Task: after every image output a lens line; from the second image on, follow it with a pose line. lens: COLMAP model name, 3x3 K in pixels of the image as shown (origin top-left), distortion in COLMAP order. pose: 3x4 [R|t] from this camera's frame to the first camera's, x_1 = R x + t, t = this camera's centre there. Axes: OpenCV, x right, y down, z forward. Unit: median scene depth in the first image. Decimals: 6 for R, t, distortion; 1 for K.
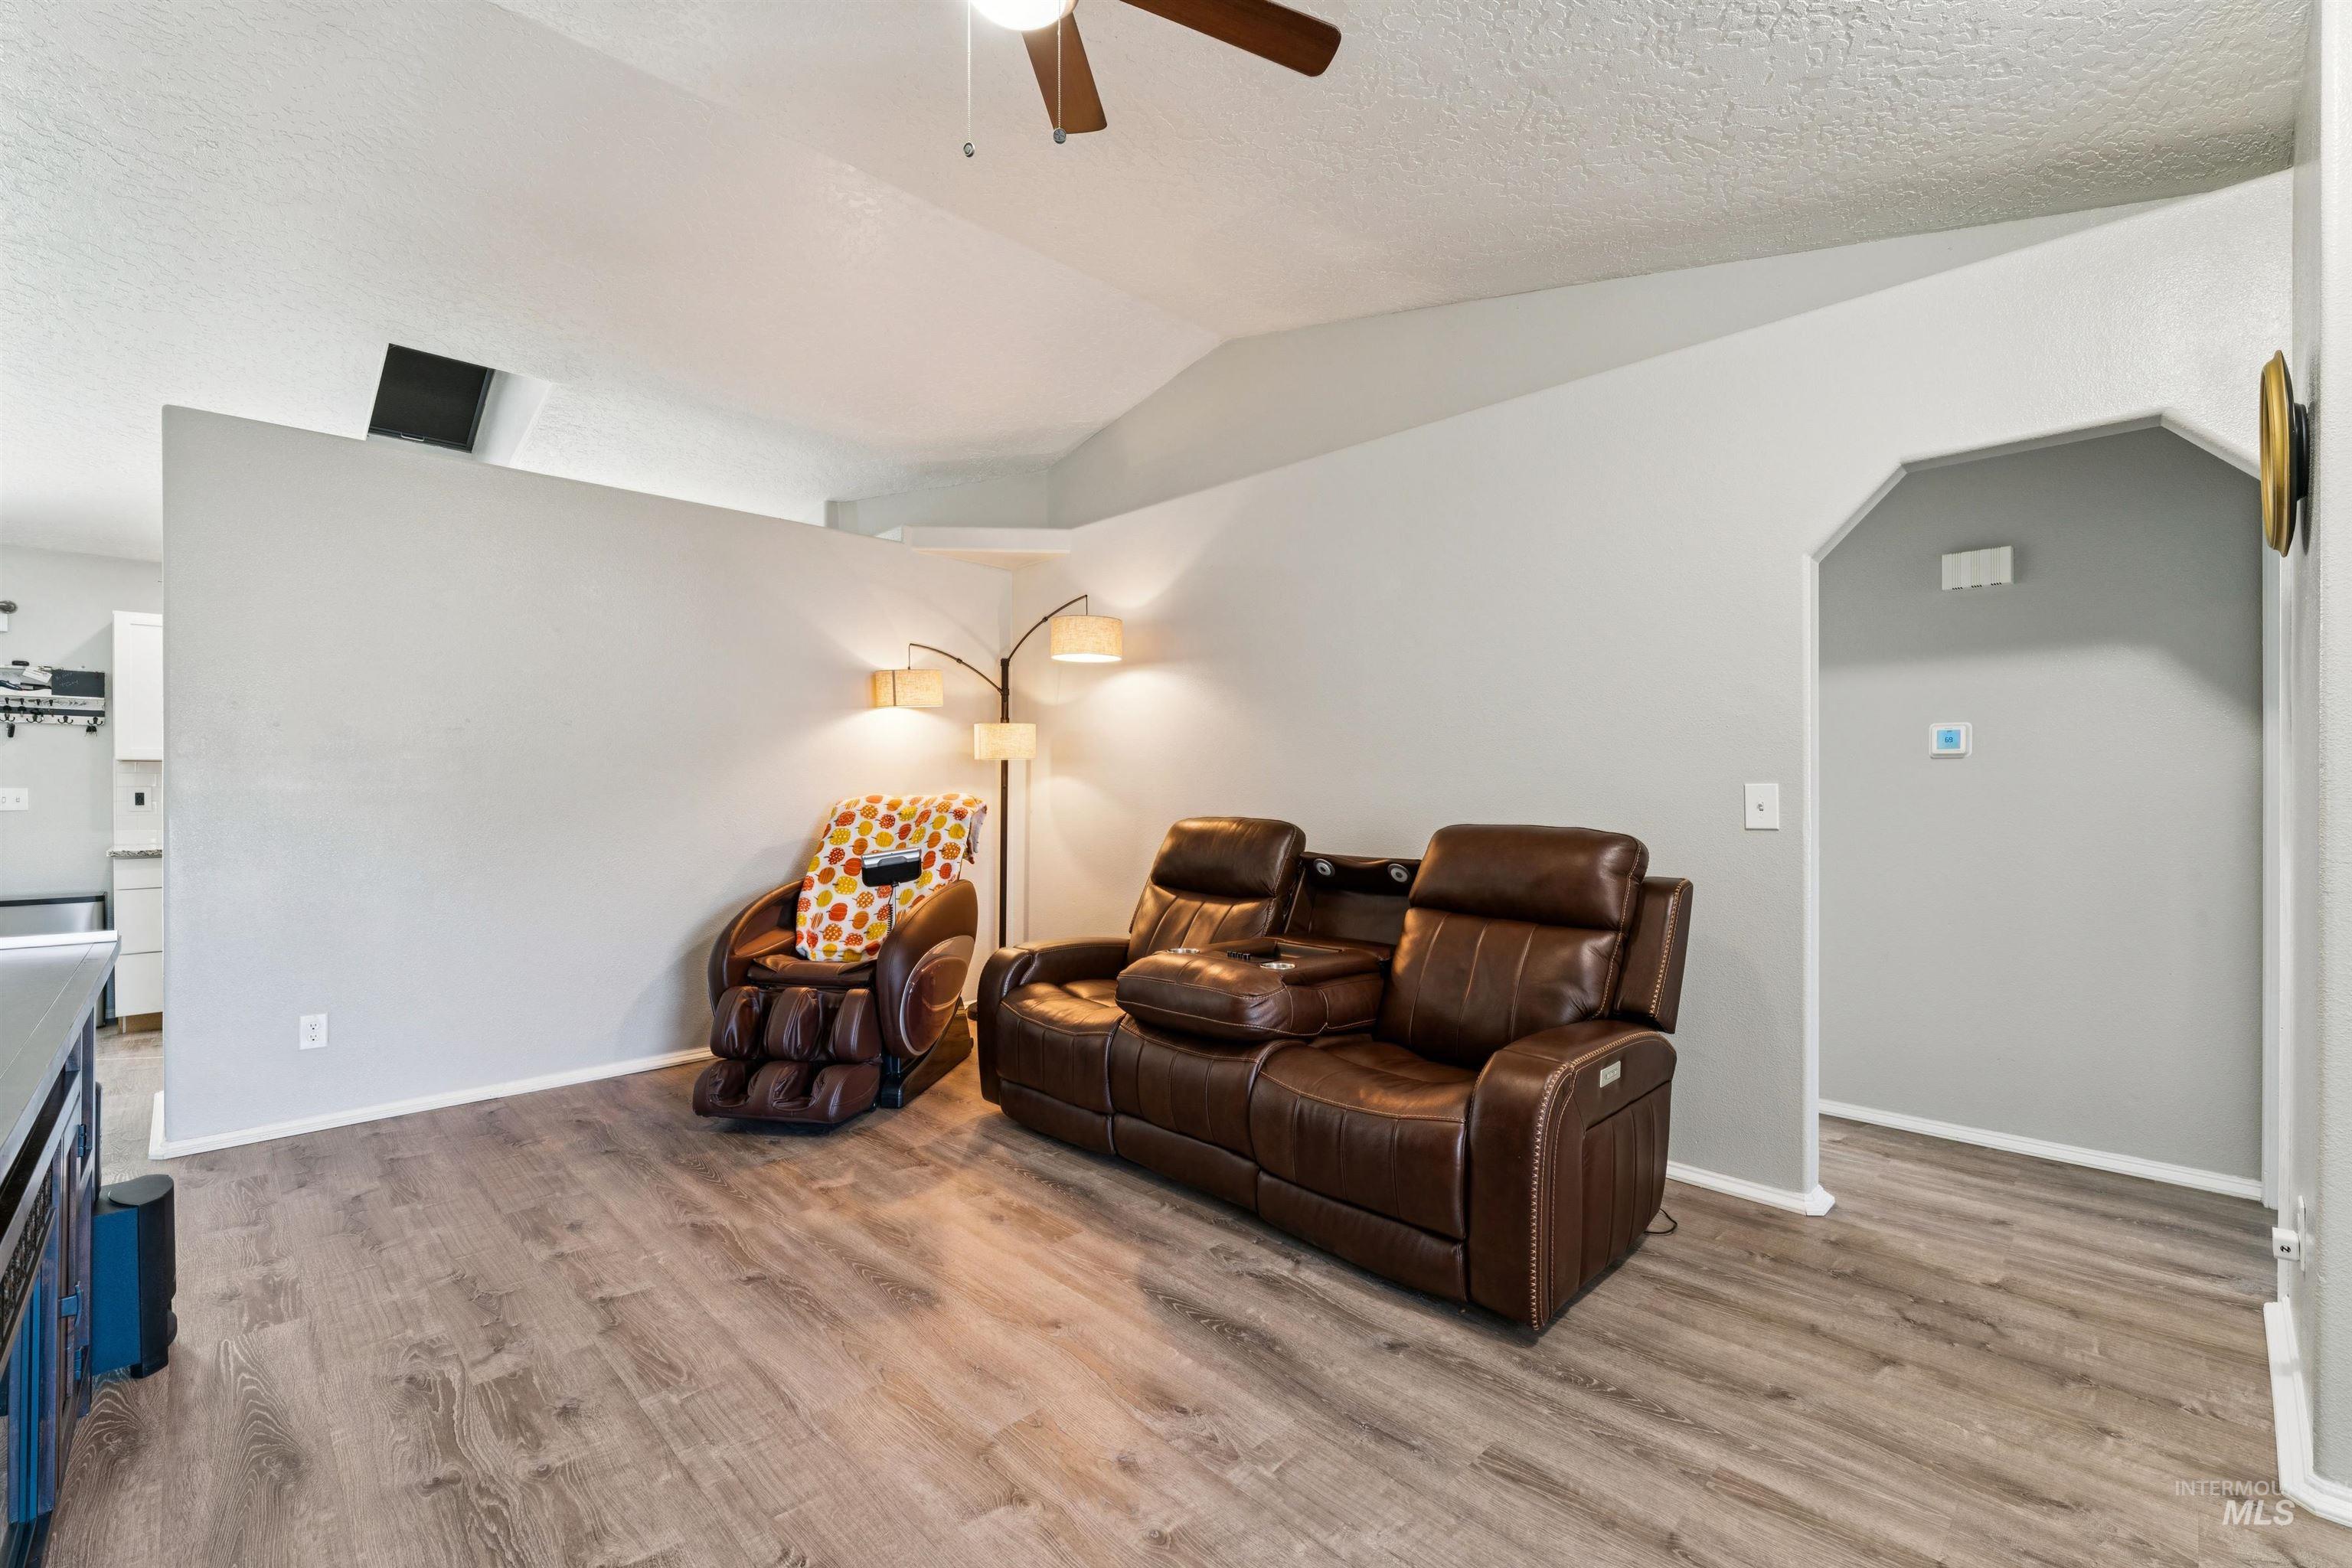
lens RADIAL K [[1012.1, 0, 1144.1], [0, 1012.1, 794.9], [0, 0, 1]] dist [-0.001577, 0.001383]
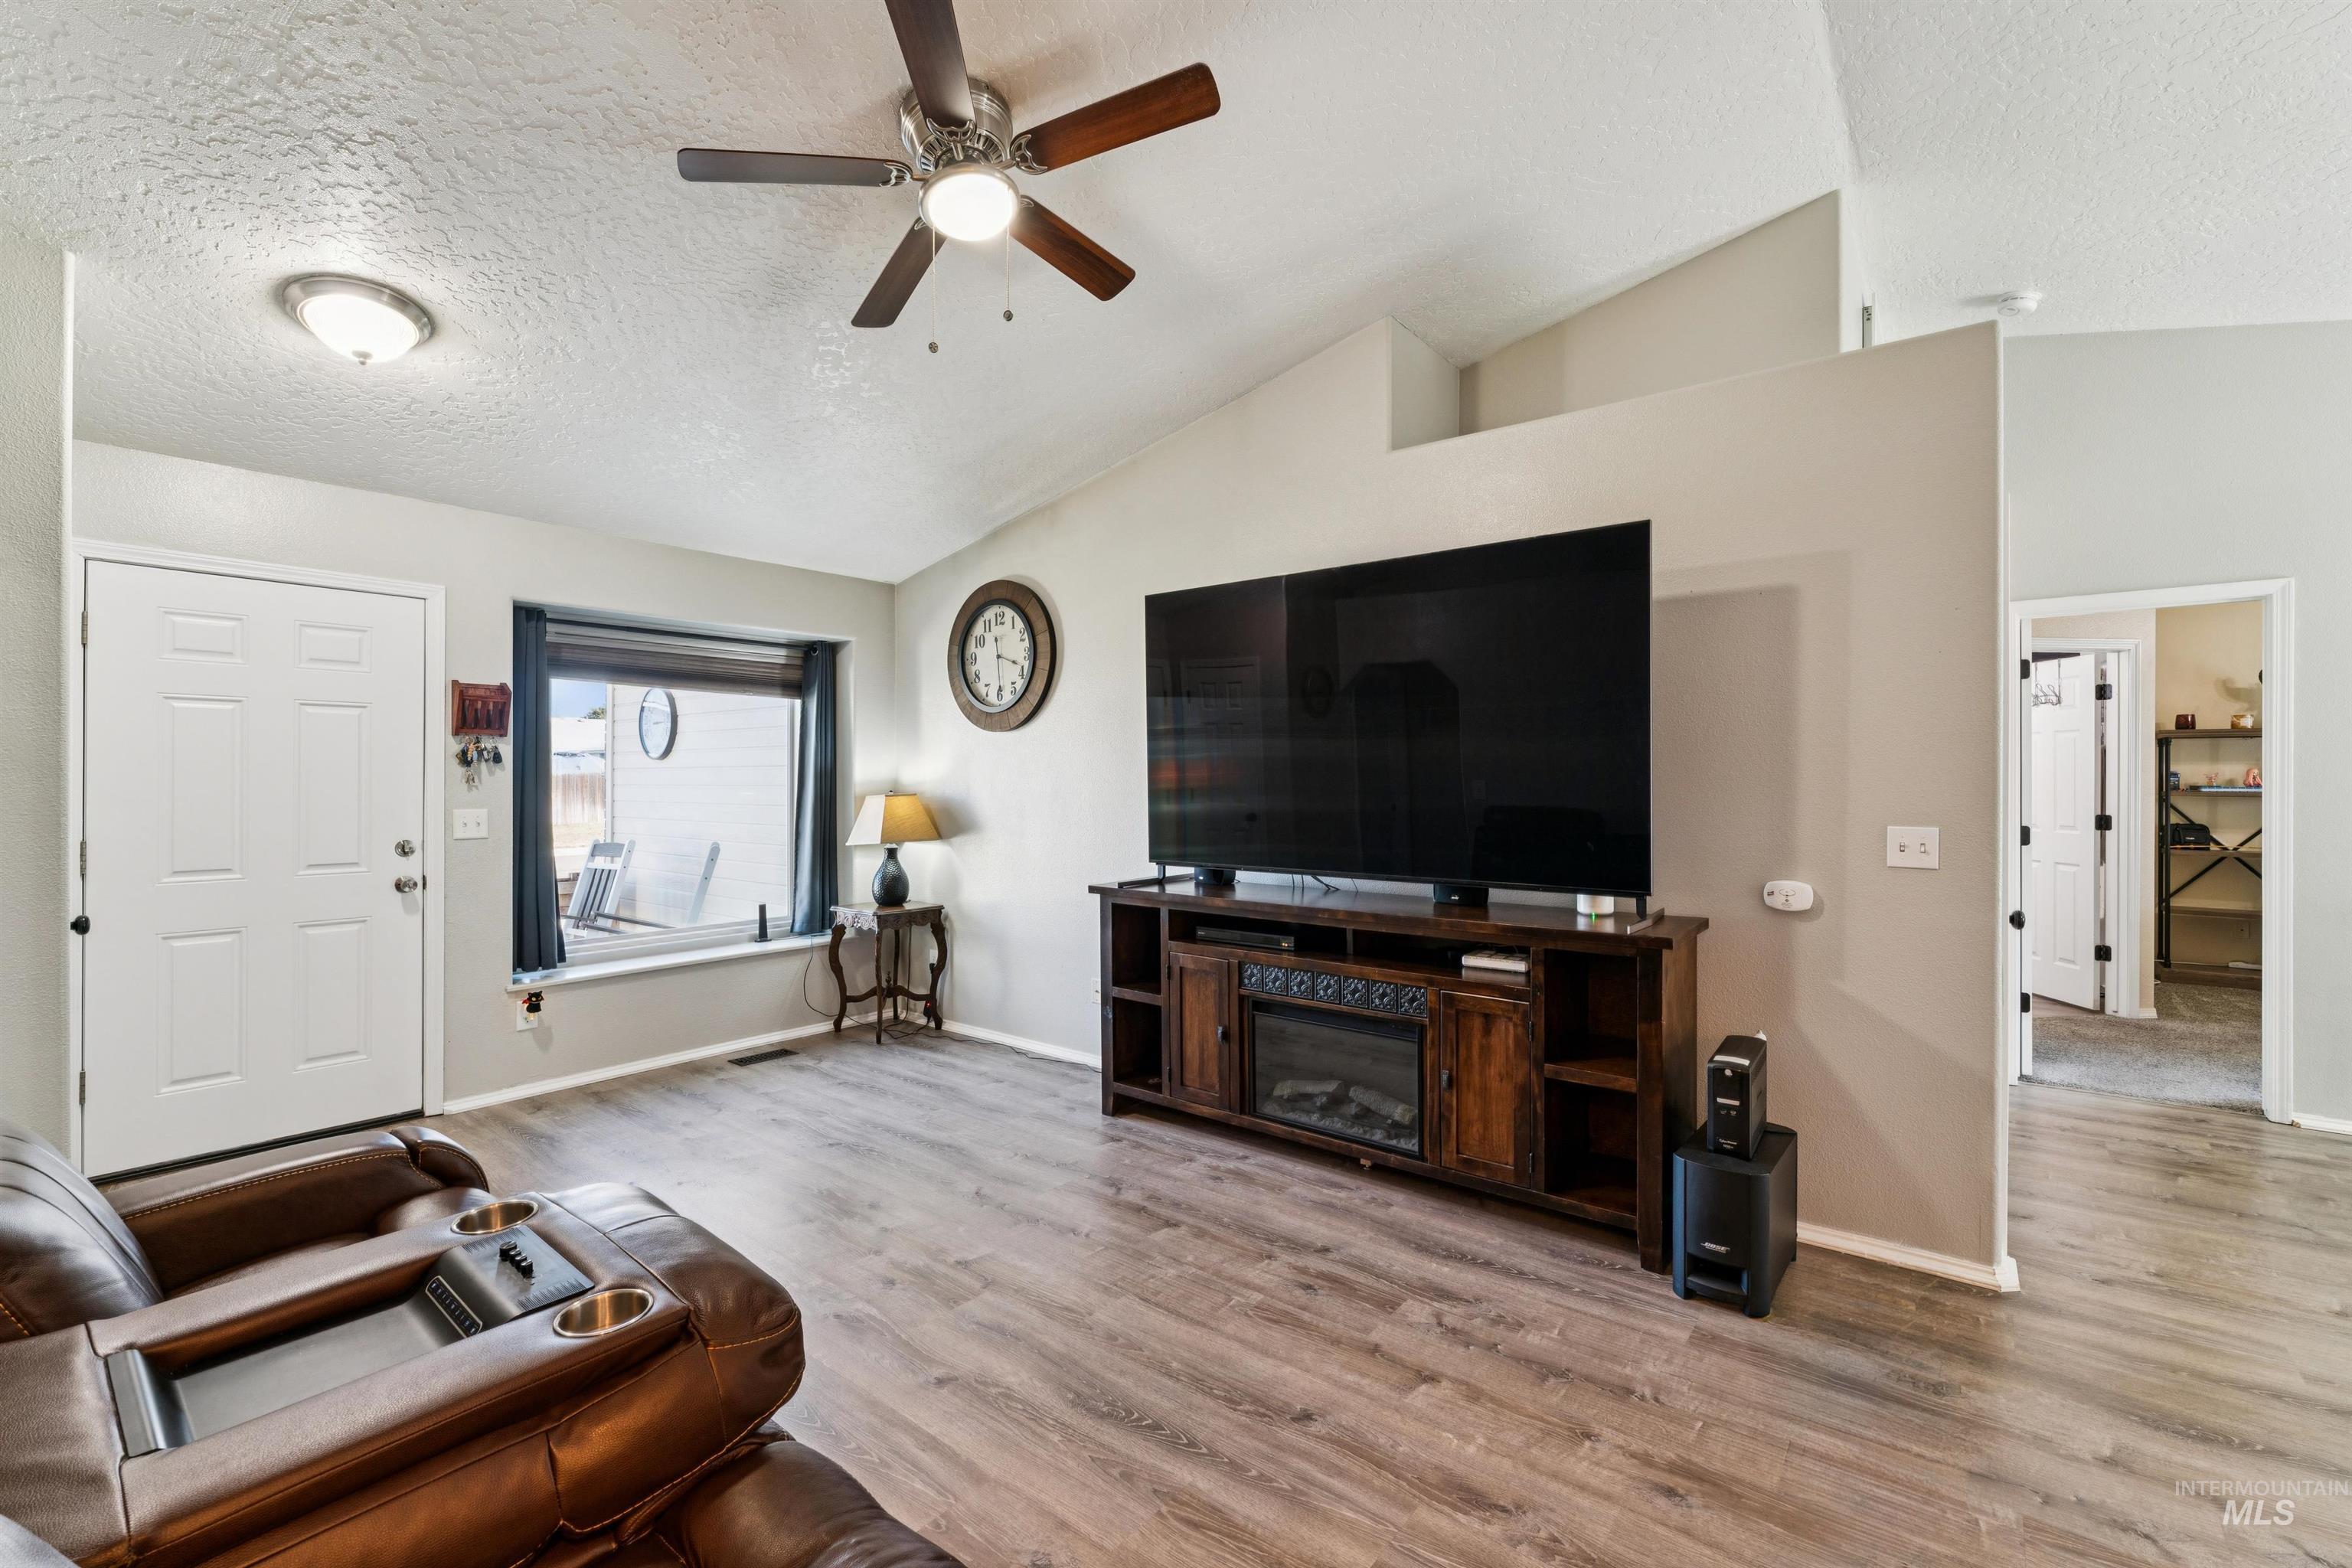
lens RADIAL K [[1012.1, 0, 1178.8], [0, 1012.1, 782.3], [0, 0, 1]] dist [-0.001577, 0.001383]
pose [[-0.988408, 0.004343, -0.151760, -0.097267], [0.002613, 0.999929, 0.011596, -0.042760], [0.151799, 0.011065, -0.988349, 1.152221]]
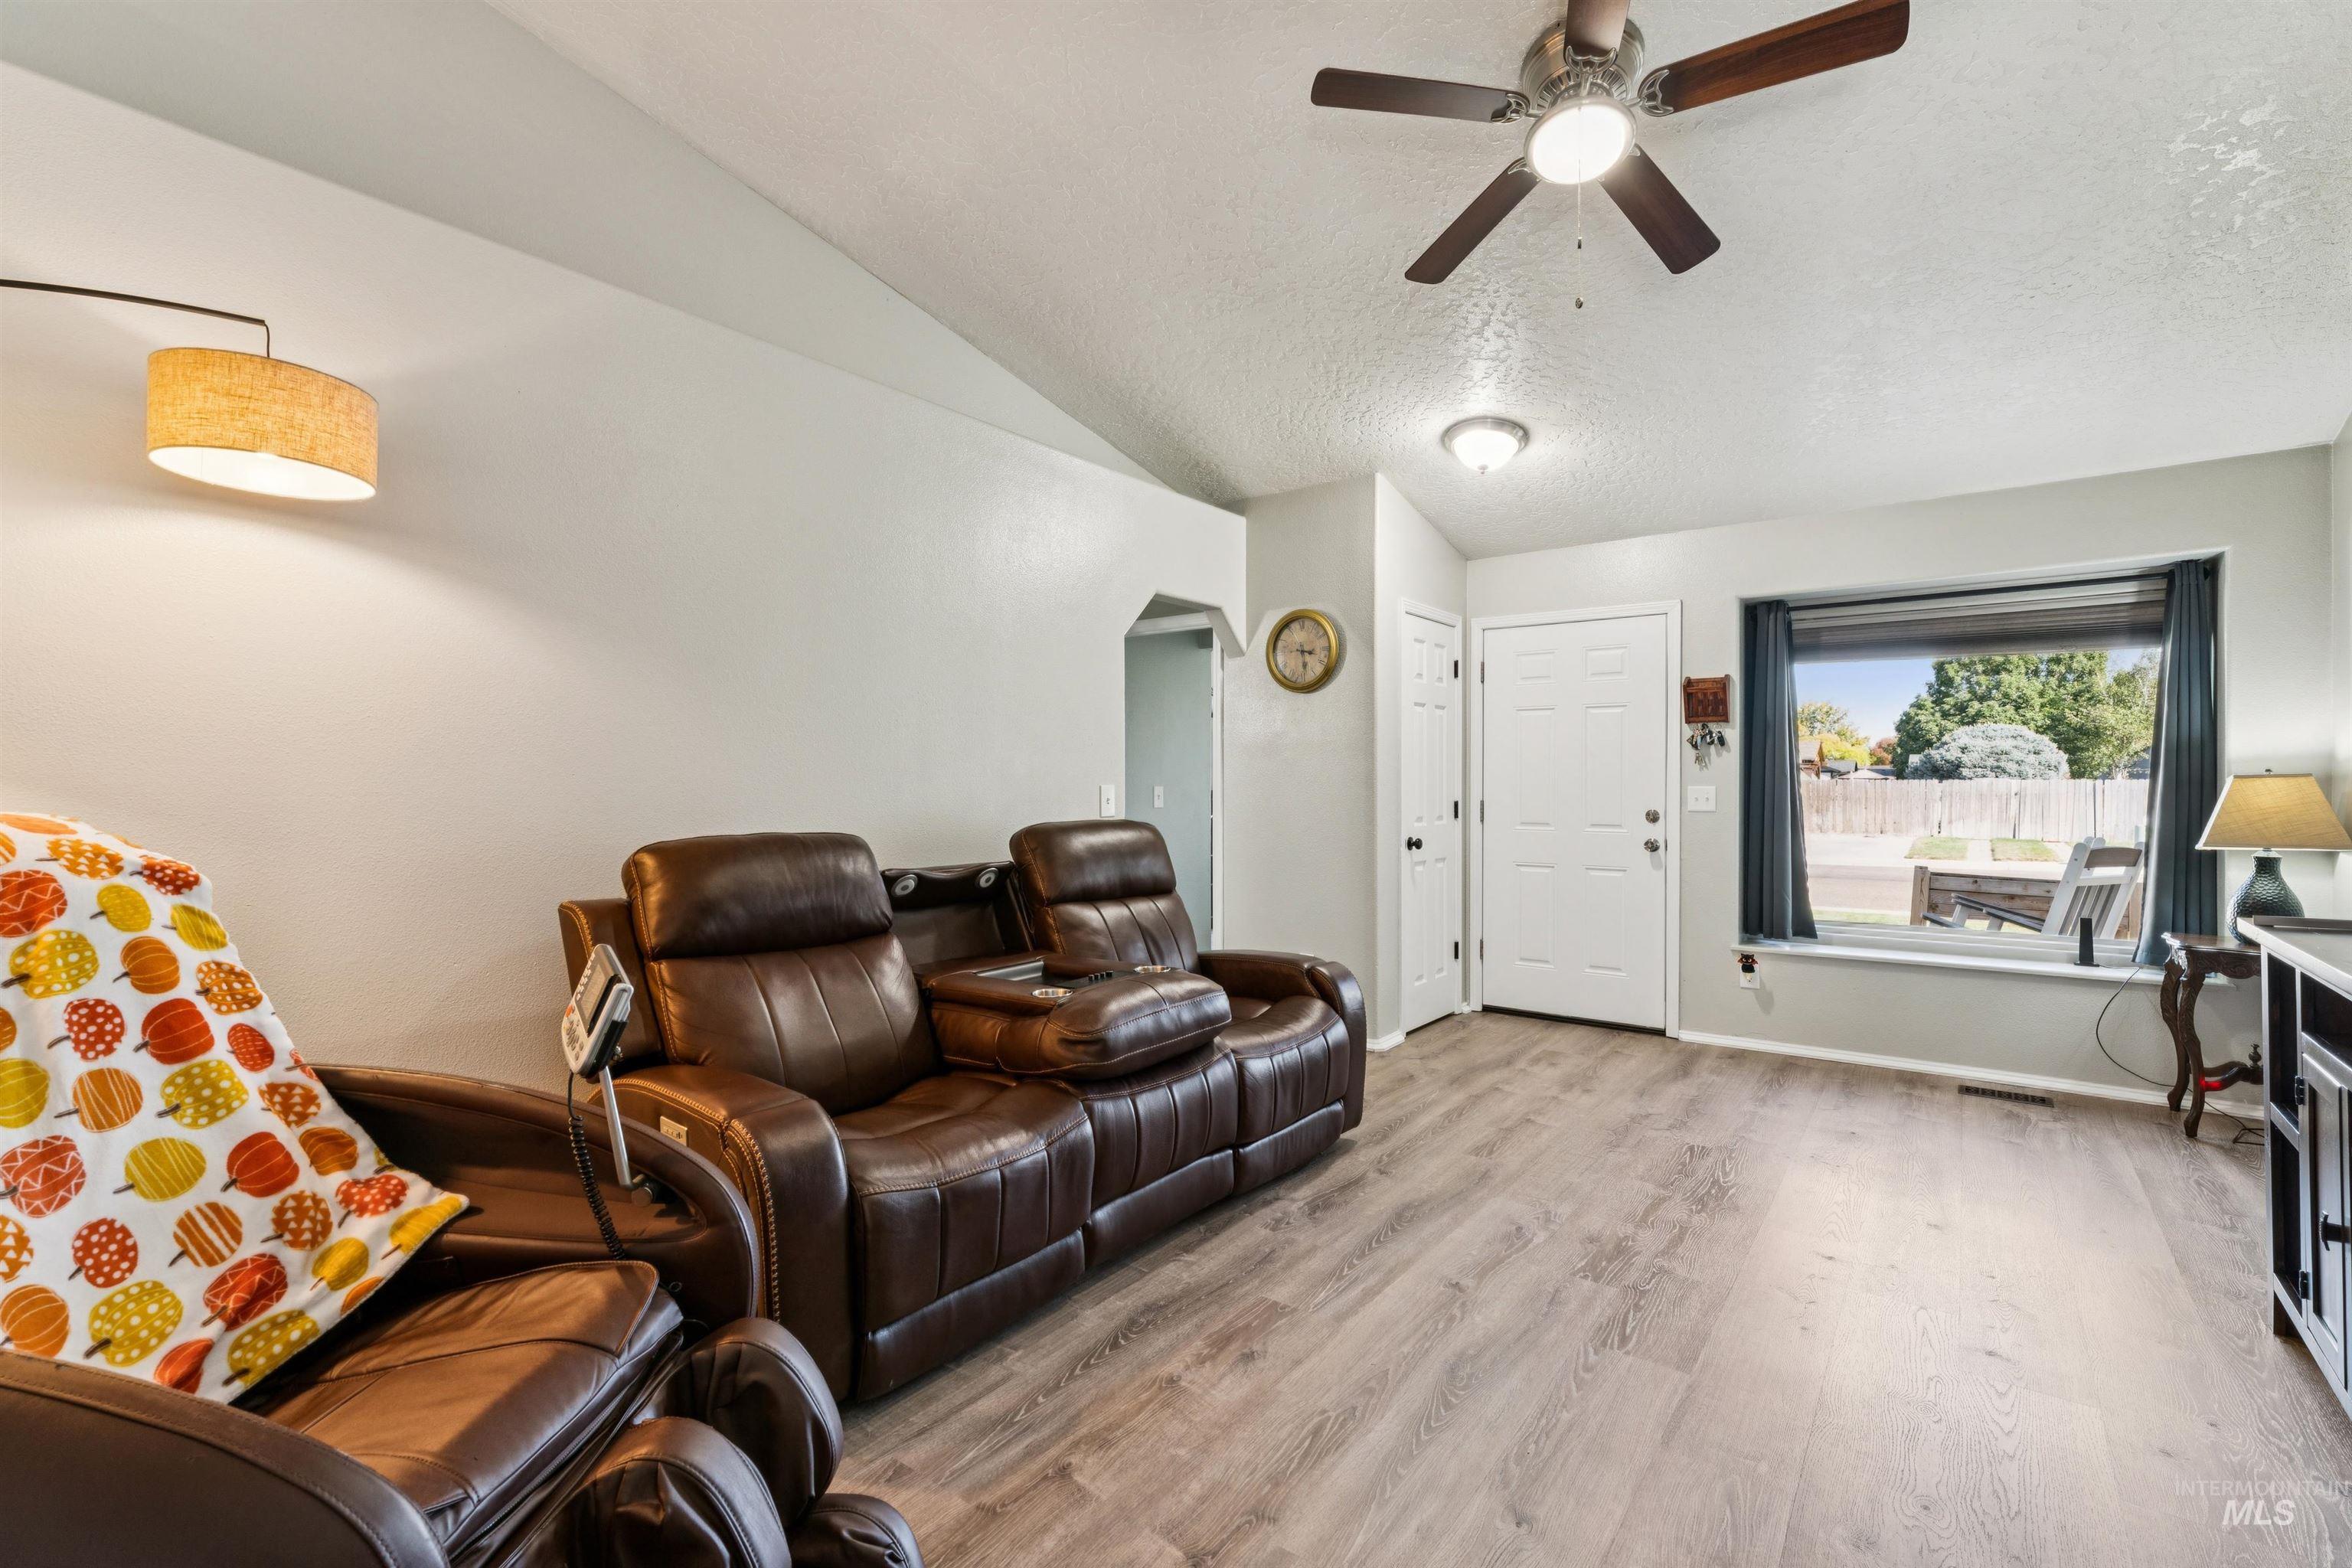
lens RADIAL K [[1012.1, 0, 1179.7], [0, 1012.1, 793.4], [0, 0, 1]] dist [-0.001577, 0.001383]
pose [[-0.164313, -0.002574, 0.986405, -0.630488], [0.007216, 0.999967, 0.003812, -0.006094], [-0.986382, 0.007744, -0.164289, 0.837260]]
